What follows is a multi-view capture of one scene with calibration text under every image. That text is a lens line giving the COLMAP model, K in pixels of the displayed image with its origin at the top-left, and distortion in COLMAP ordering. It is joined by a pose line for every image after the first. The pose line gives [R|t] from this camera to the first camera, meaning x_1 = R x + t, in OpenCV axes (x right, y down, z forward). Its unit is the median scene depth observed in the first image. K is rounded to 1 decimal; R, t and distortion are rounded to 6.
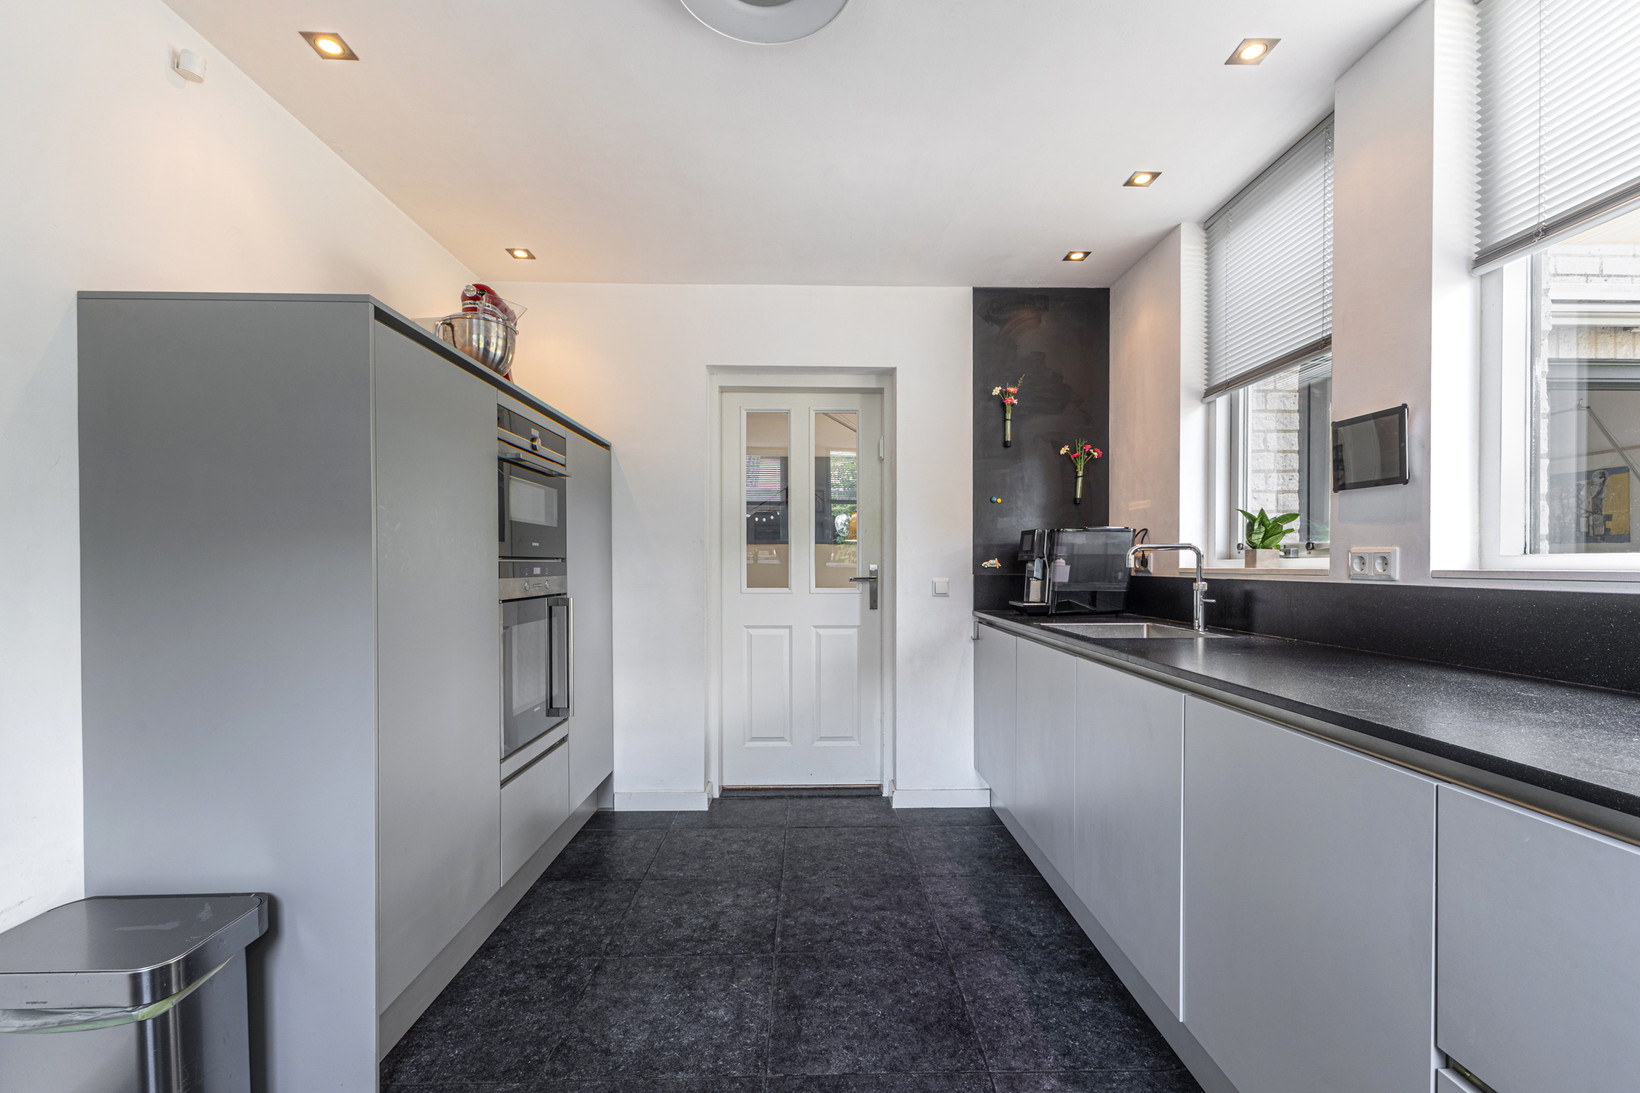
lens RADIAL K [[711.9, 0, 833.1], [0, 711.9, 570.4], [0, 0, 1]] dist [0.000875, 0.000165]
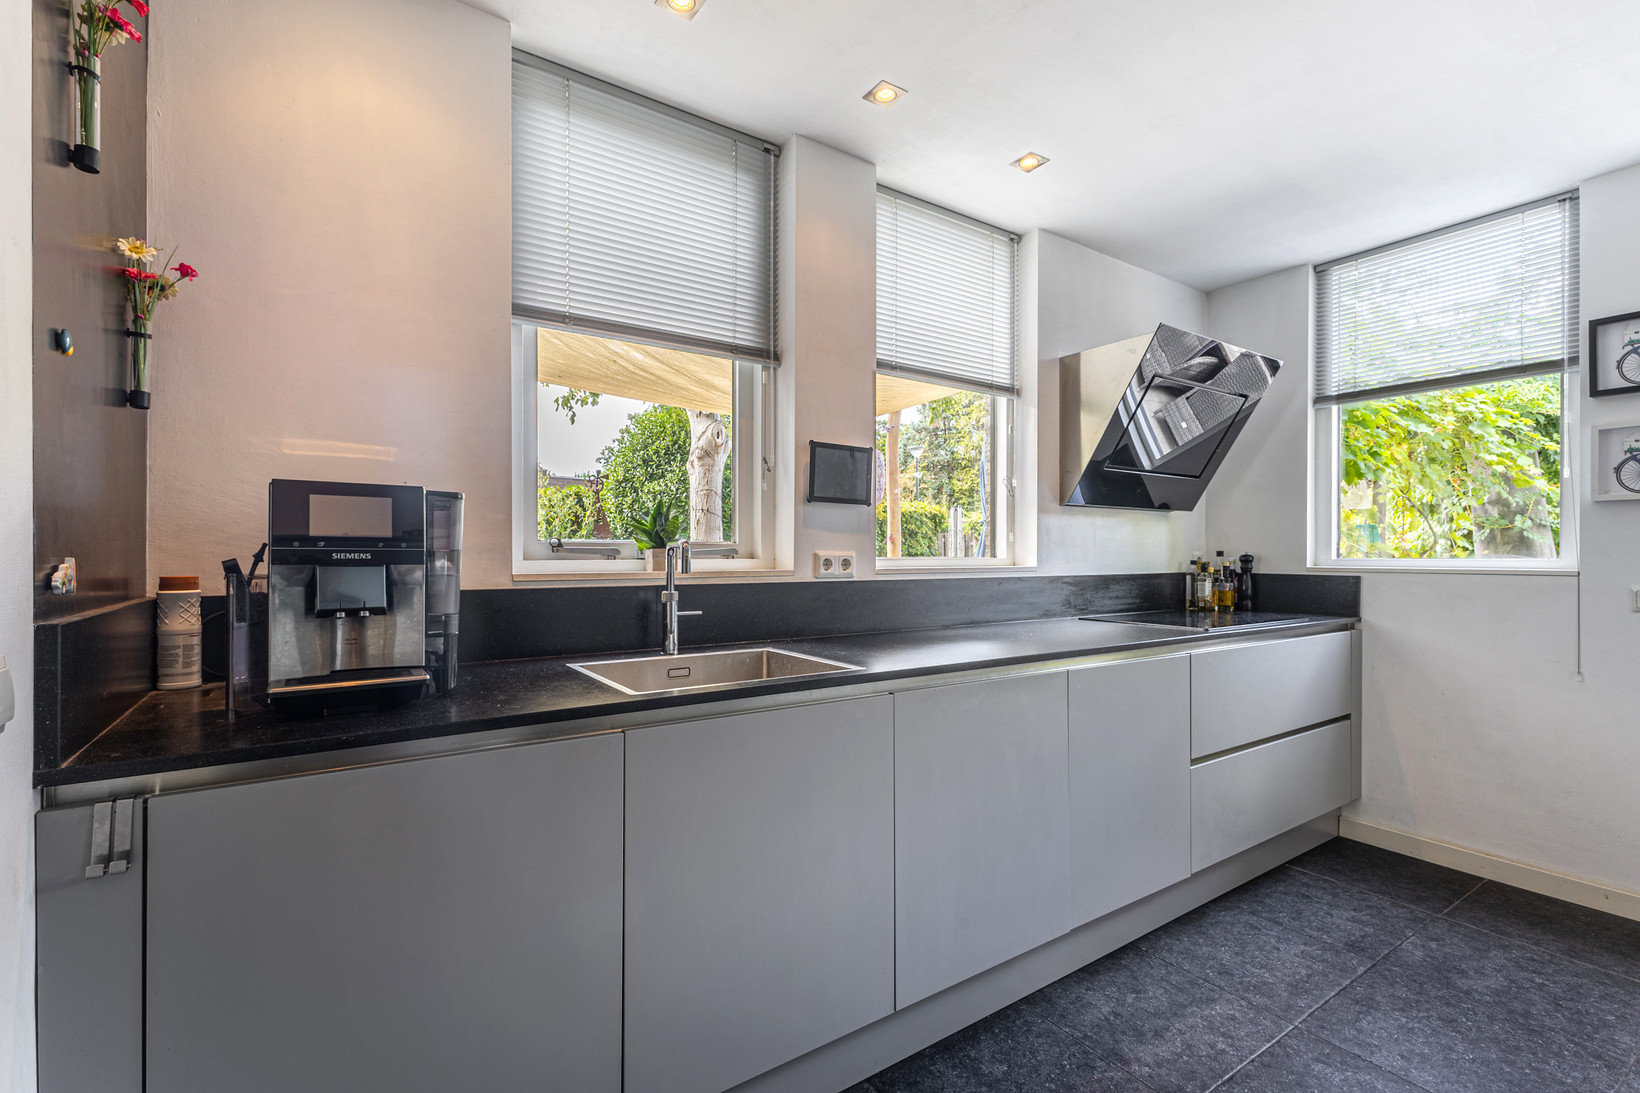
lens RADIAL K [[718.3, 0, 823.7], [0, 718.3, 554.1], [0, 0, 1]] dist [0.011411, -0.004333]
pose [[-0.531225, -0.000111, 0.847231, -0.187479], [0.006056, 0.999974, 0.003929, -0.021192], [-0.847209, 0.007218, -0.531211, 1.061784]]
